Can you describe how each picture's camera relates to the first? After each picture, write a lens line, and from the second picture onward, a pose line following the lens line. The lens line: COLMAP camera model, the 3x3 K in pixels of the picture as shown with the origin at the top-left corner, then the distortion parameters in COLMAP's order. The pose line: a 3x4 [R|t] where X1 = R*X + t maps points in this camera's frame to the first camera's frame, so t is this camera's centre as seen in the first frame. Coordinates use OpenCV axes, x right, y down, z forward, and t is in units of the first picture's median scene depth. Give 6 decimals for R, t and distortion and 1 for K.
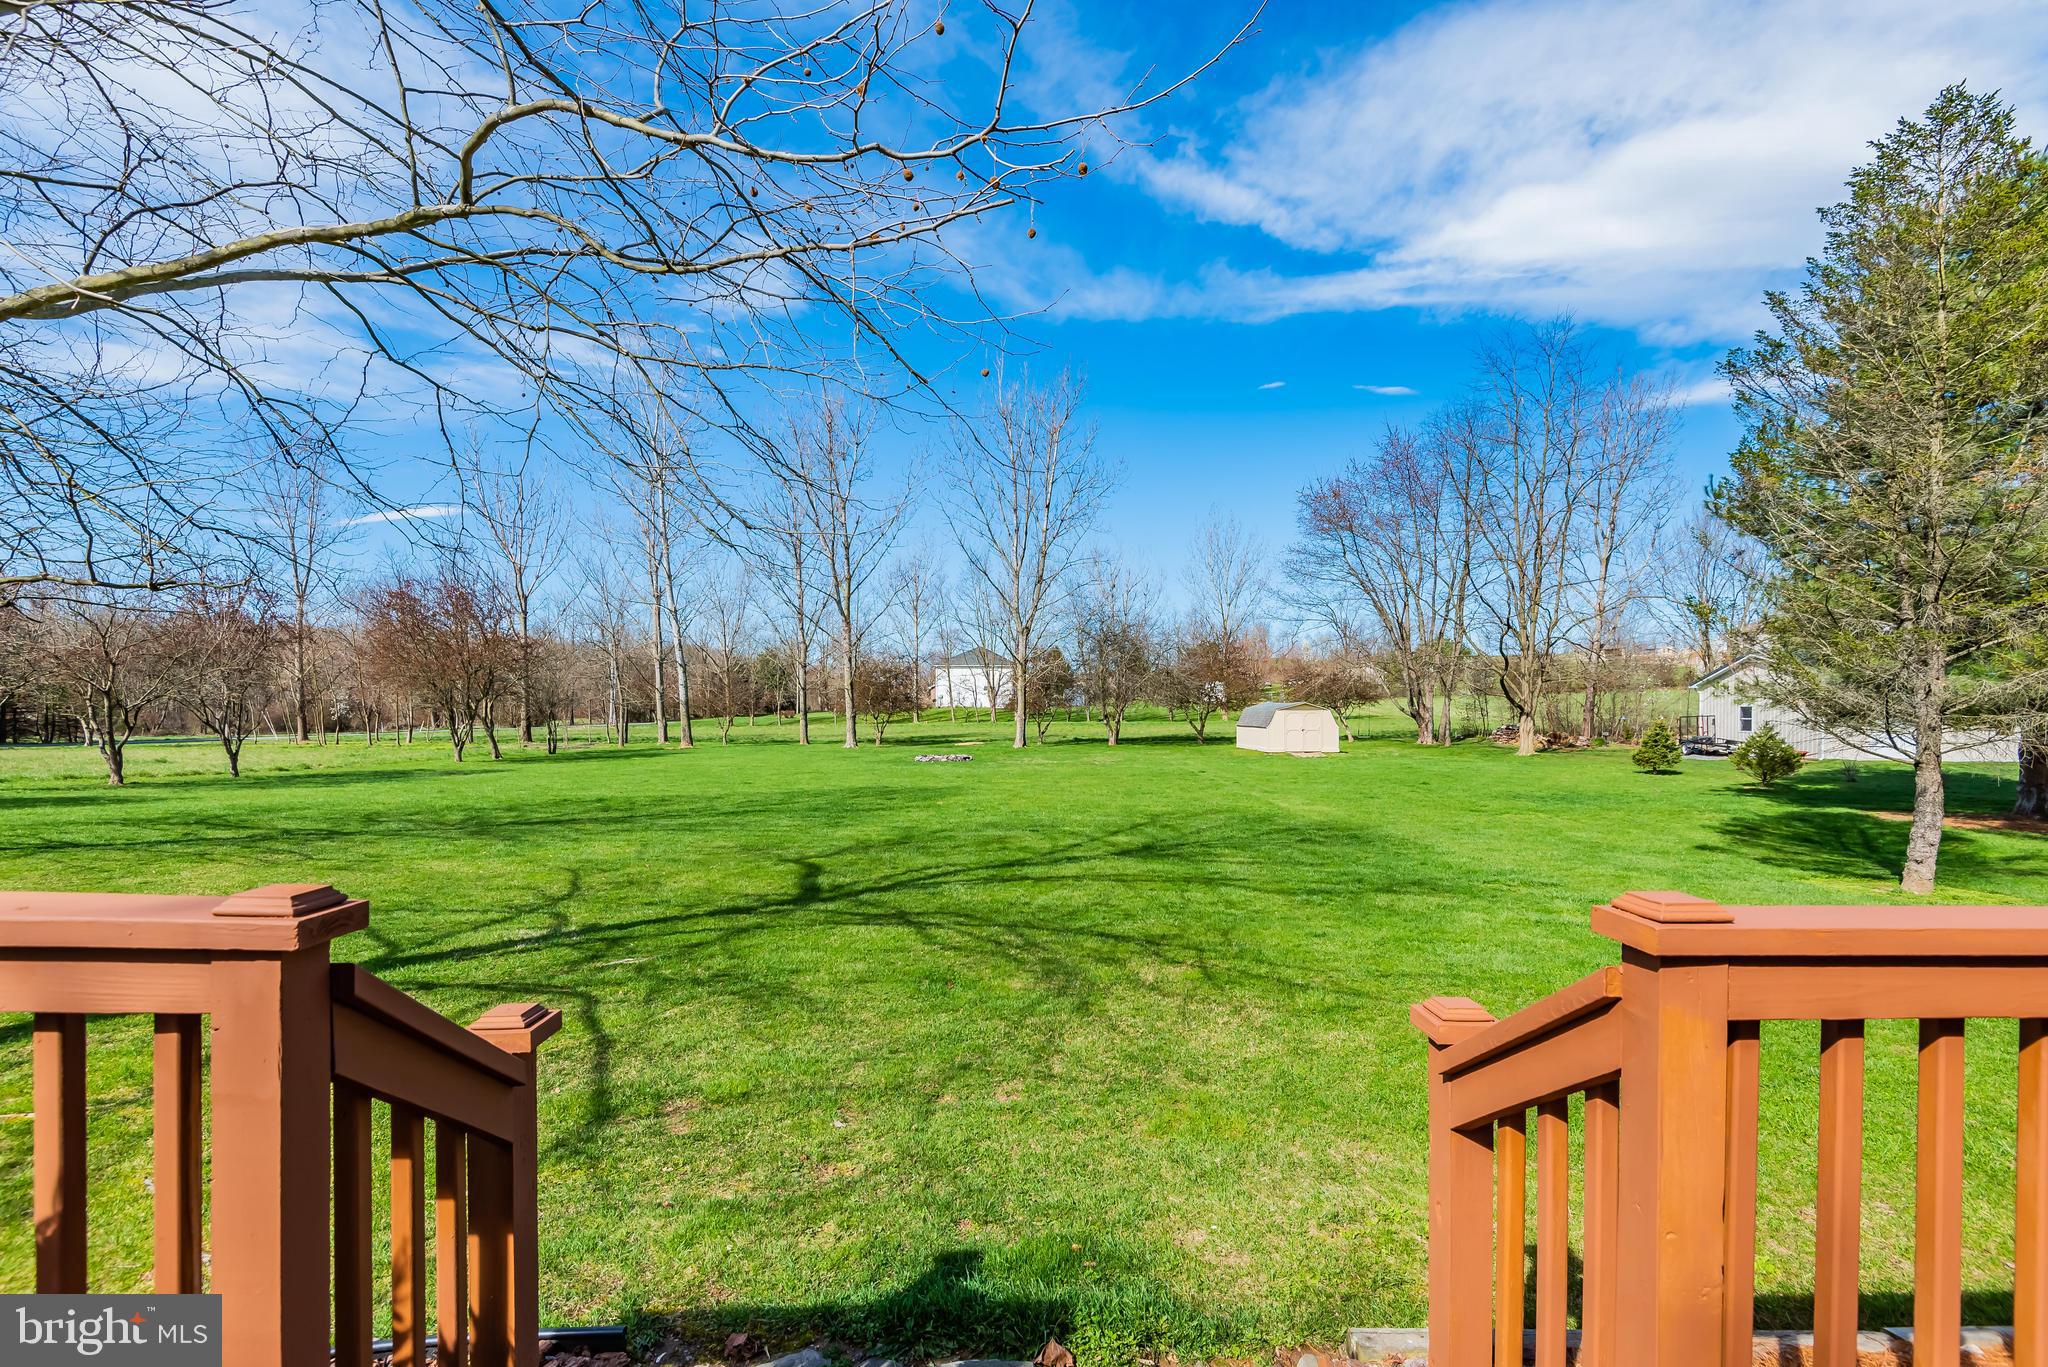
lens RADIAL K [[951.2, 0, 1020.4], [0, 951.2, 706.4], [0, 0, 1]] dist [0.043956, -0.031382]
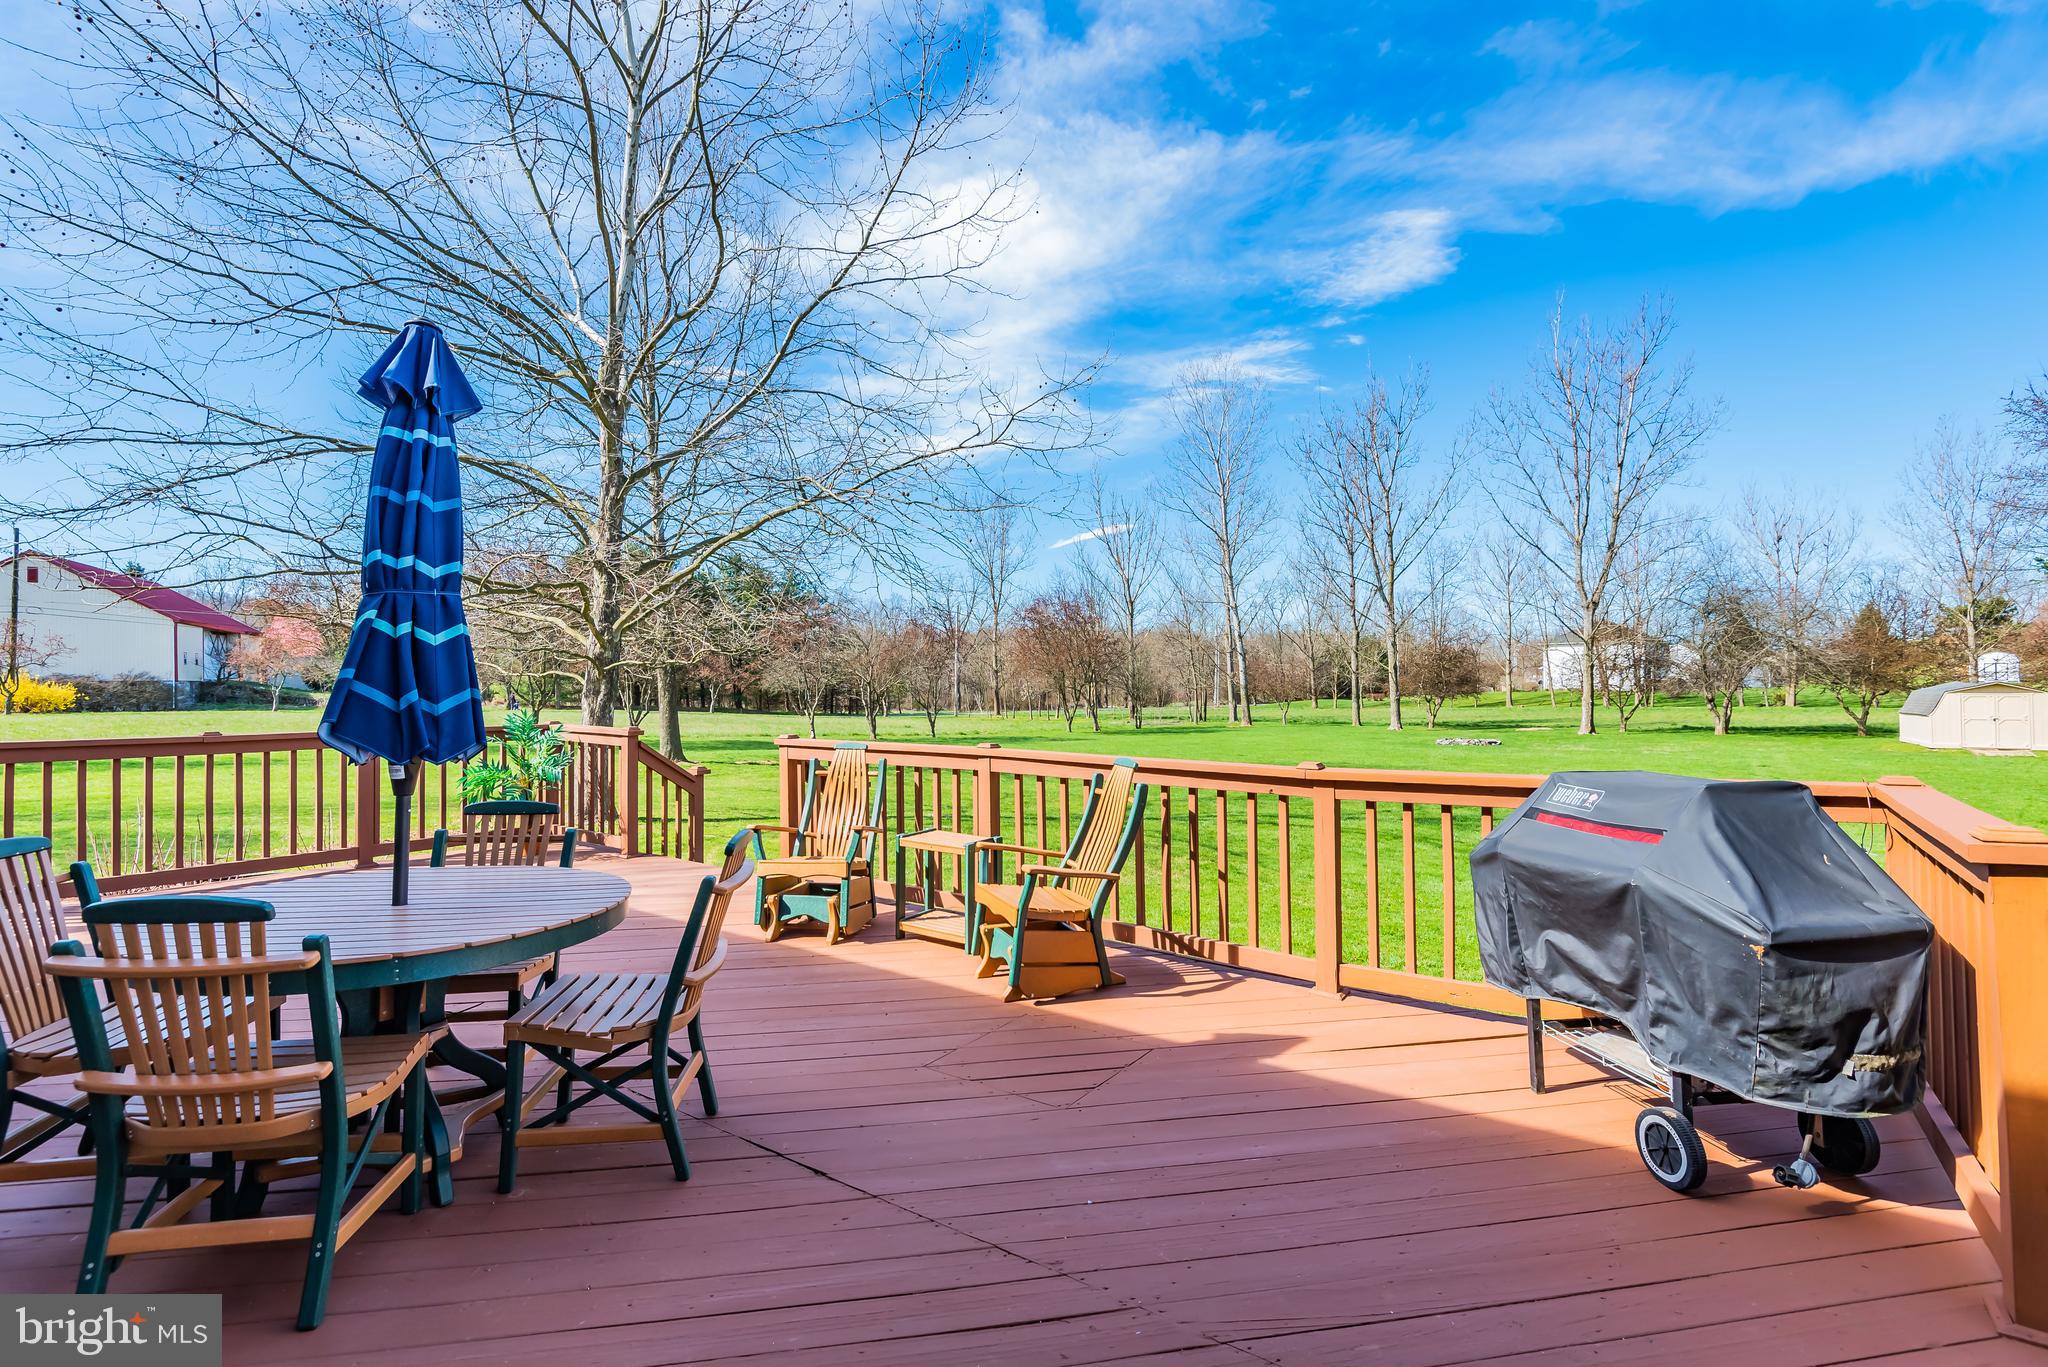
lens RADIAL K [[960.3, 0, 1024.0], [0, 960.3, 683.5], [0, 0, 1]] dist [0.000911, -0.000782]
pose [[0.780822, -0.007159, -0.624712, 0.155211], [0.003460, 0.999969, -0.007134, -0.000704], [0.624744, 0.003409, 0.780822, -0.053076]]
